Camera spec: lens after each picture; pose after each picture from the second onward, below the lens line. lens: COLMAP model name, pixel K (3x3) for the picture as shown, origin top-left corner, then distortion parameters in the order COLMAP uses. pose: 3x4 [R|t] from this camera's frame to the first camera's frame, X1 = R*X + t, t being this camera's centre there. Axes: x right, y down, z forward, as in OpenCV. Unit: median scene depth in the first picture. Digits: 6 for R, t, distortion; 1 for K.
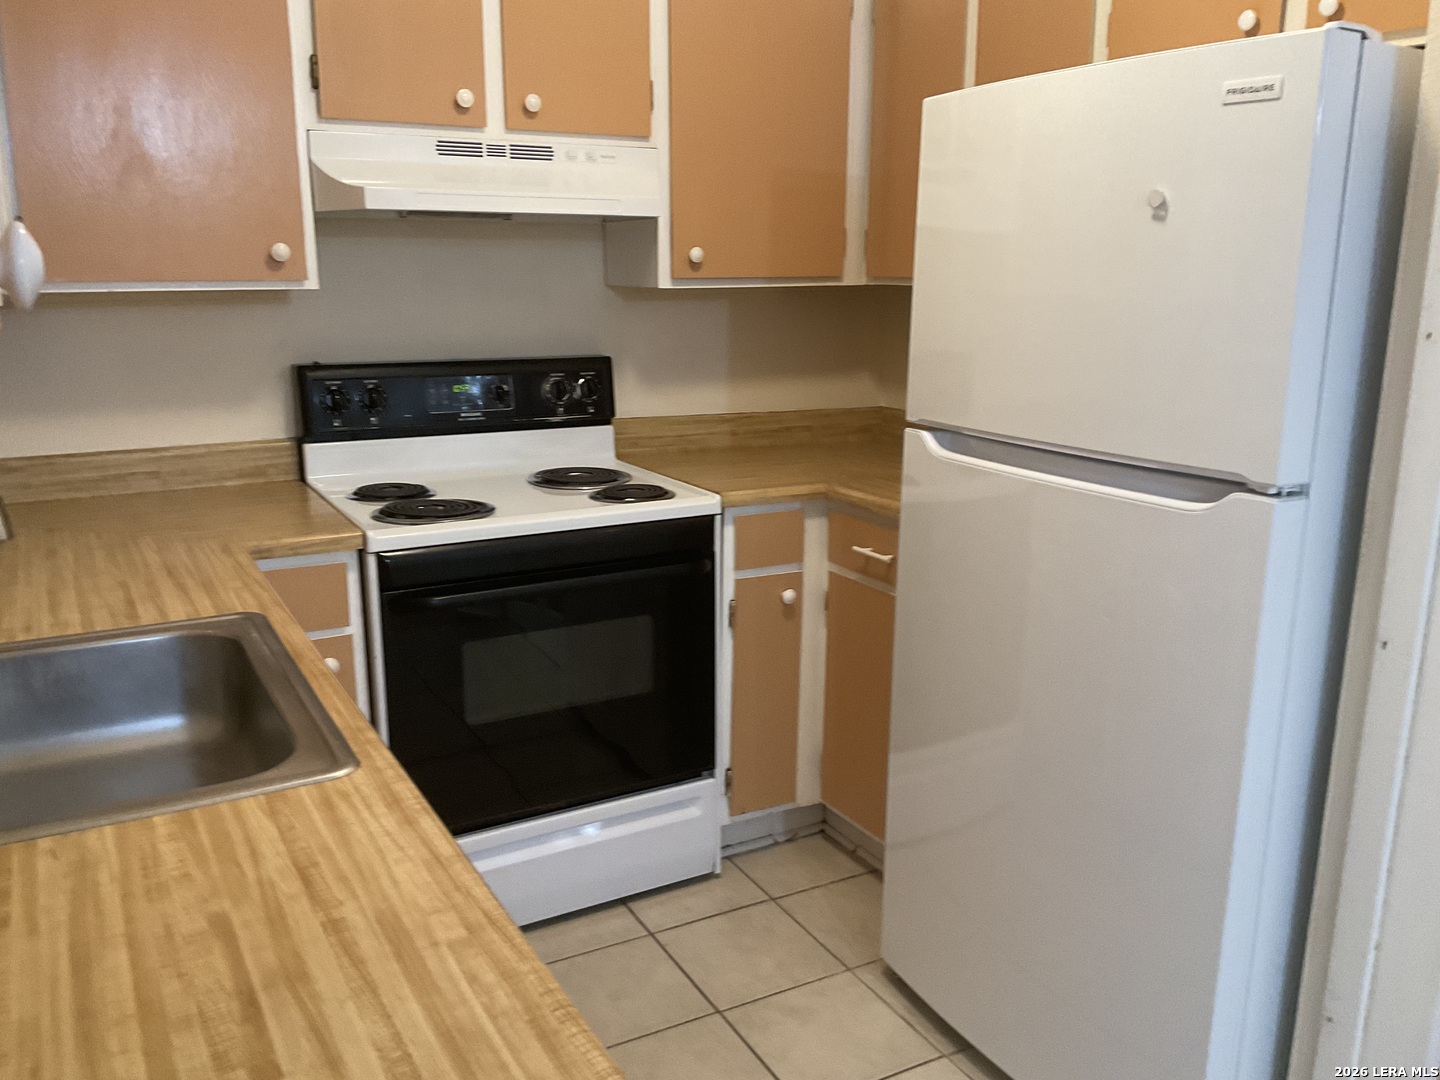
lens RADIAL K [[1195.1, 0, 734.9], [0, 1195.1, 545.8], [0, 0, 1]] dist [0.082683, -0.158390]
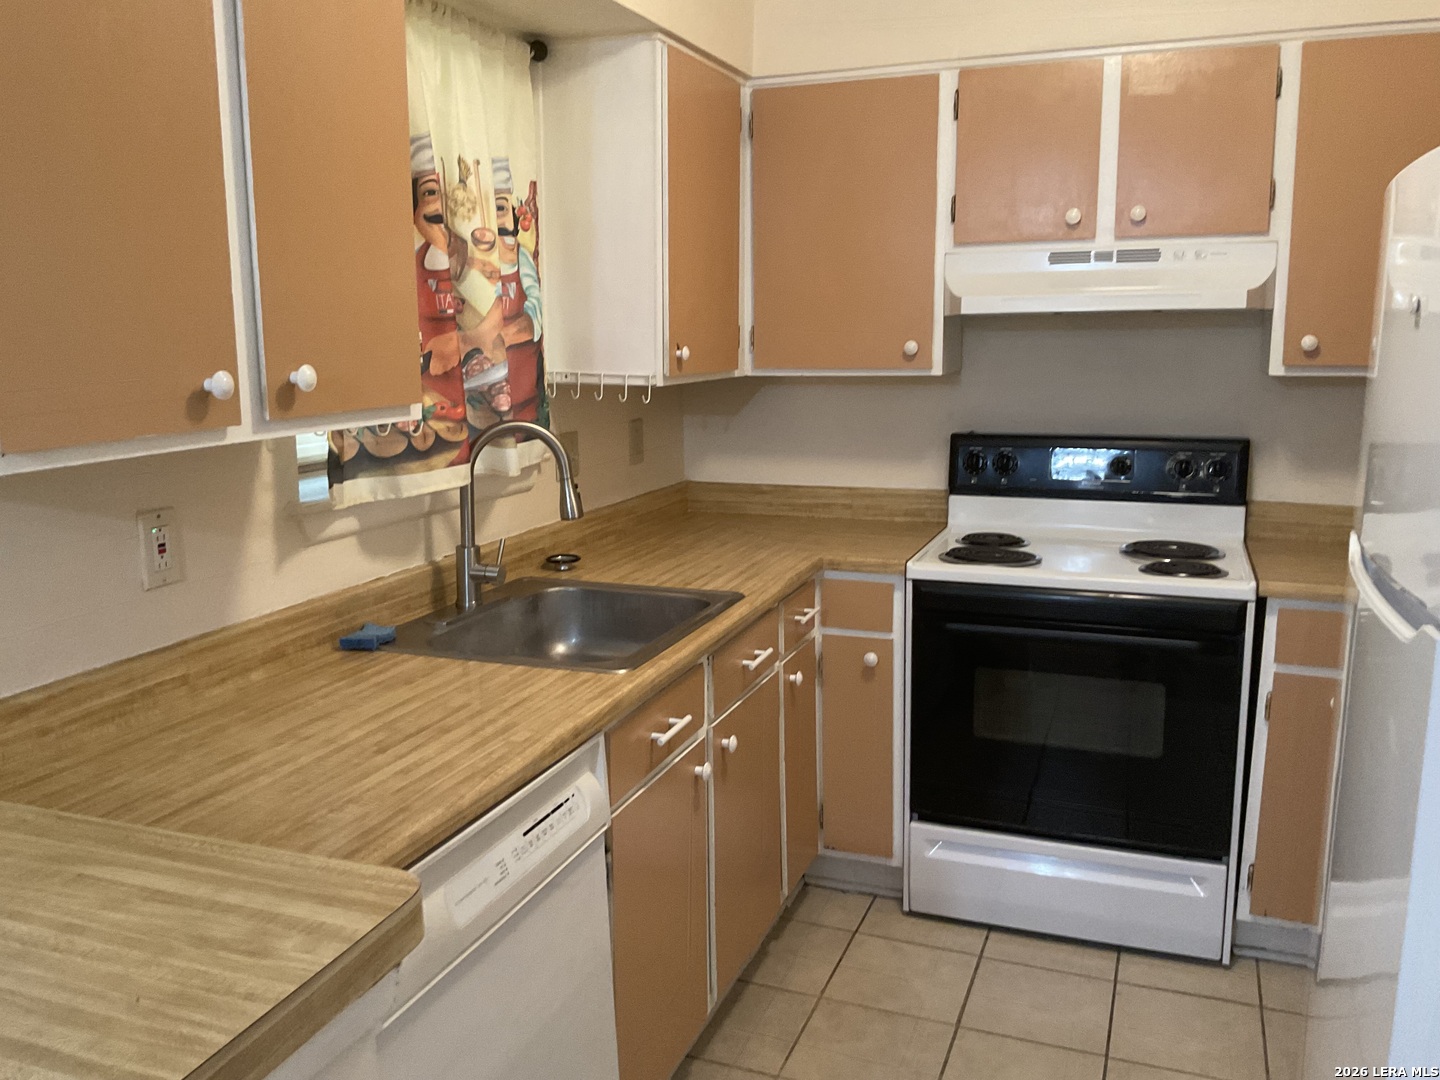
lens RADIAL K [[1195.1, 0, 709.1], [0, 1195.1, 549.0], [0, 0, 1]] dist [0.082683, -0.158390]
pose [[0.636394, 0.127987, -0.760672, 0.462466], [-0.166242, 0.985722, 0.026772, -0.021296], [0.753237, 0.109418, 0.648584, 0.002637]]
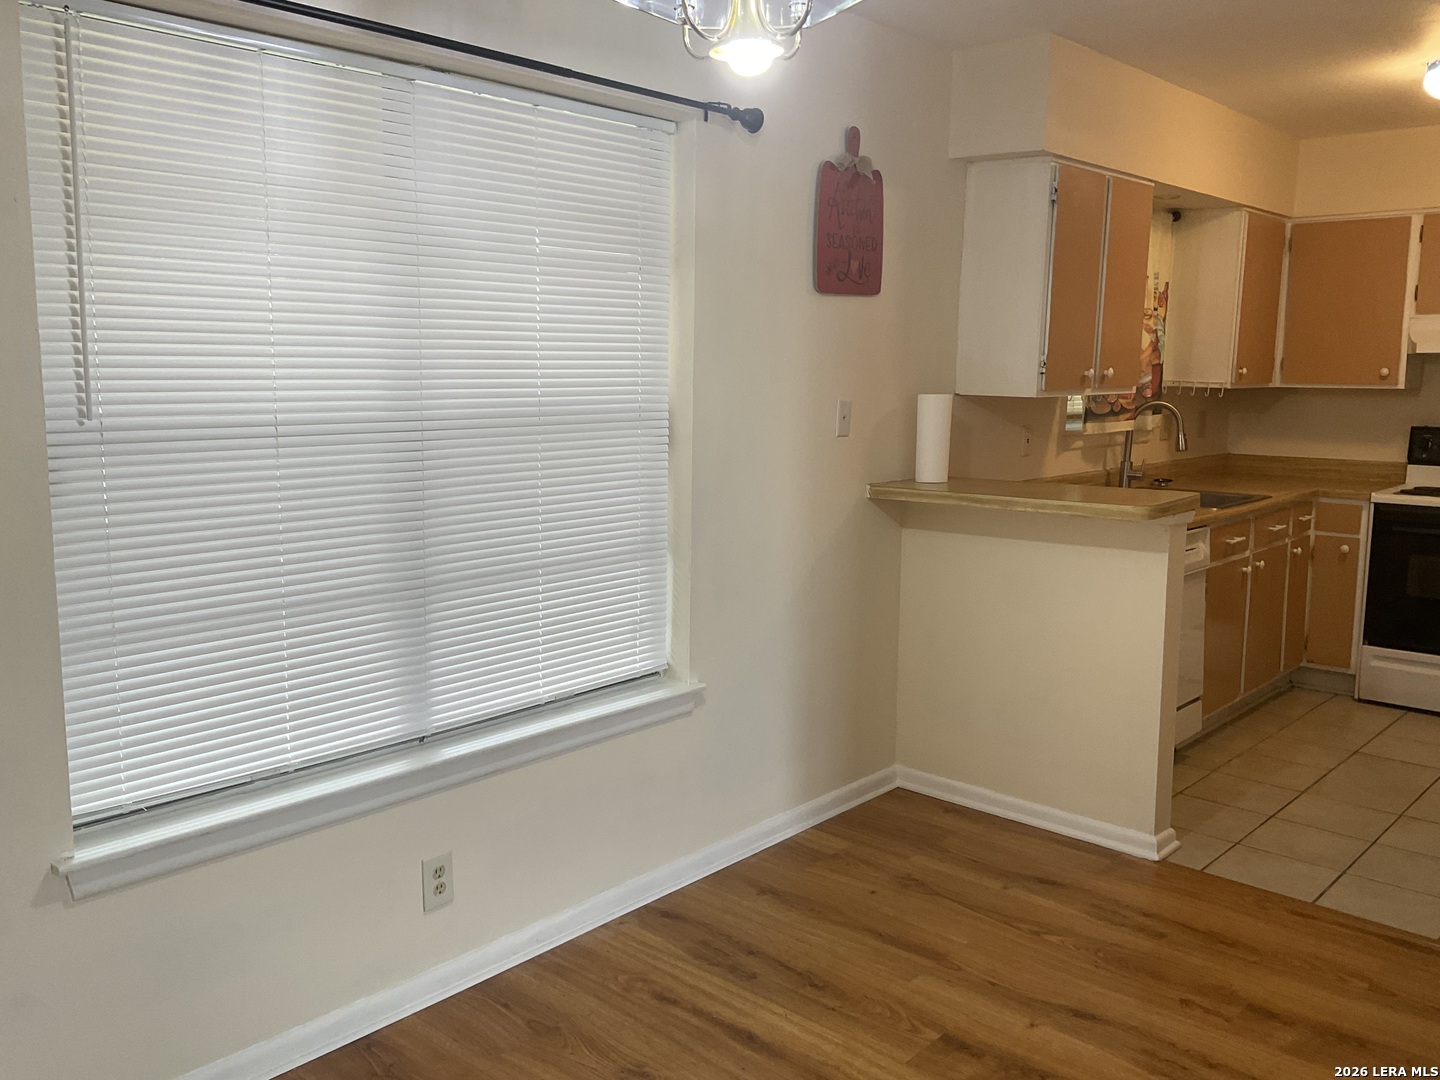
lens RADIAL K [[1195.1, 0, 713.6], [0, 1195.1, 551.5], [0, 0, 1]] dist [0.082683, -0.158390]
pose [[0.309036, 0.141193, -0.940511, 1.265879], [-0.225485, 0.971599, 0.071769, 0.183410], [0.923934, 0.189892, 0.332096, -0.760018]]
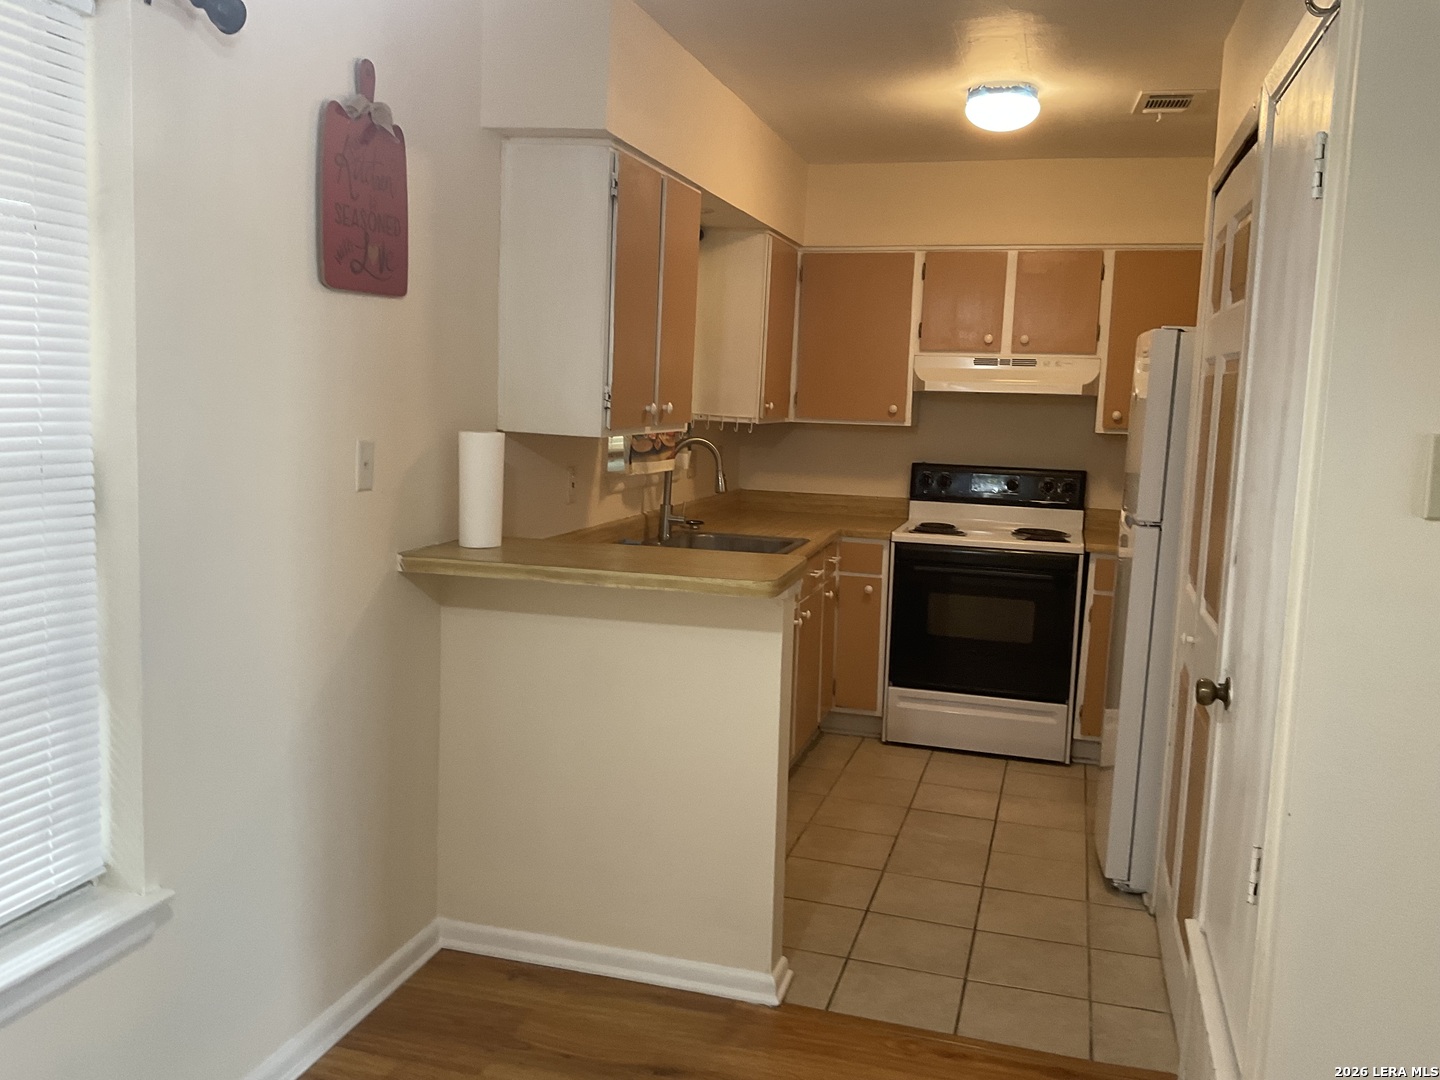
lens RADIAL K [[1195.1, 0, 713.3], [0, 1195.1, 546.7], [0, 0, 1]] dist [0.082683, -0.158390]
pose [[0.698788, 0.109928, -0.706832, 0.892523], [-0.196598, 0.979584, -0.042013, 0.149970], [0.687783, 0.168320, 0.706133, -0.681951]]
